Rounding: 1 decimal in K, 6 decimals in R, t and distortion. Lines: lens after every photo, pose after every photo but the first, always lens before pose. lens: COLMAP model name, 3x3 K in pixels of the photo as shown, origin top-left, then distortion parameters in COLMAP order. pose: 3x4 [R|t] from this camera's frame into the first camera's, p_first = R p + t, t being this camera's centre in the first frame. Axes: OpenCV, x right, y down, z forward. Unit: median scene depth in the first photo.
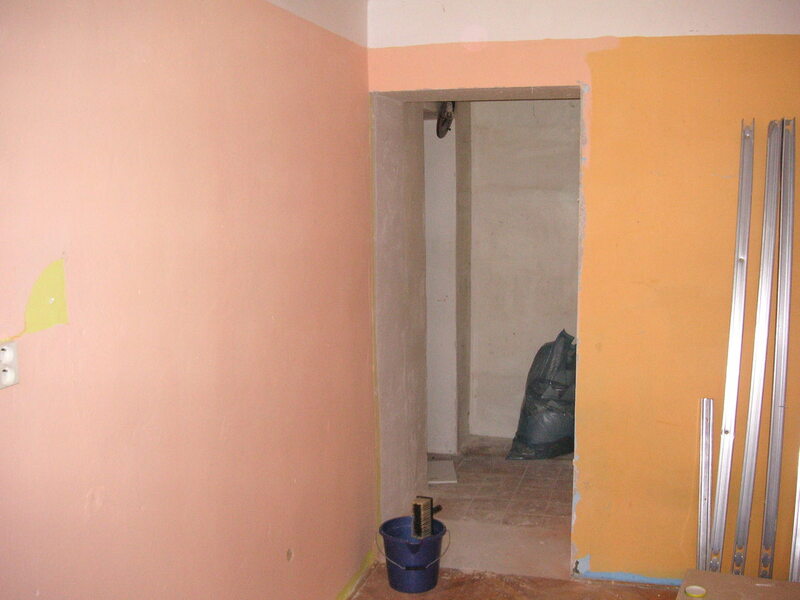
lens RADIAL K [[893.0, 0, 401.4], [0, 893.0, 297.5], [0, 0, 1]] dist [-0.157038, 0.000000]
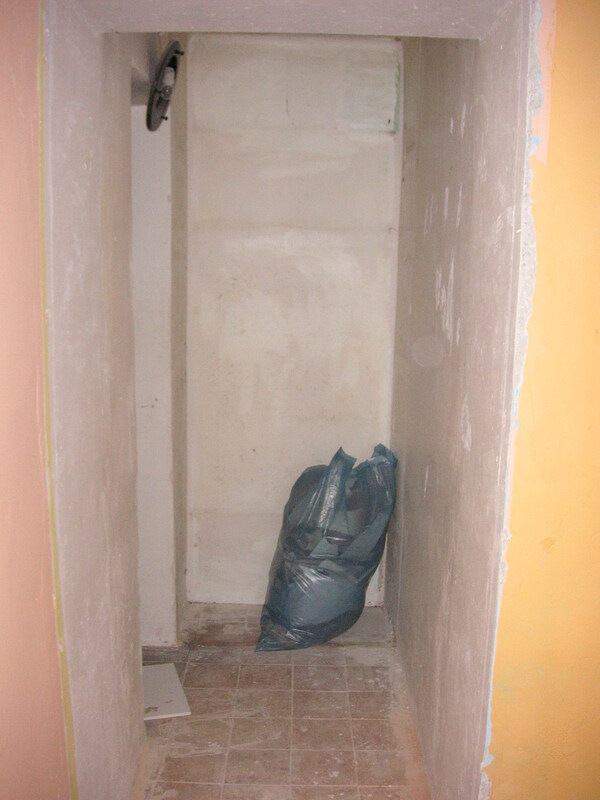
lens RADIAL K [[893.0, 0, 294.9], [0, 893.0, 407.8], [0, 0, 1]] dist [-0.157038, 0.000000]
pose [[0.962487, -0.024914, 0.270181, -0.022647], [0.008951, 0.998149, 0.060154, -0.031787], [-0.271180, -0.055479, 0.960929, 0.392740]]
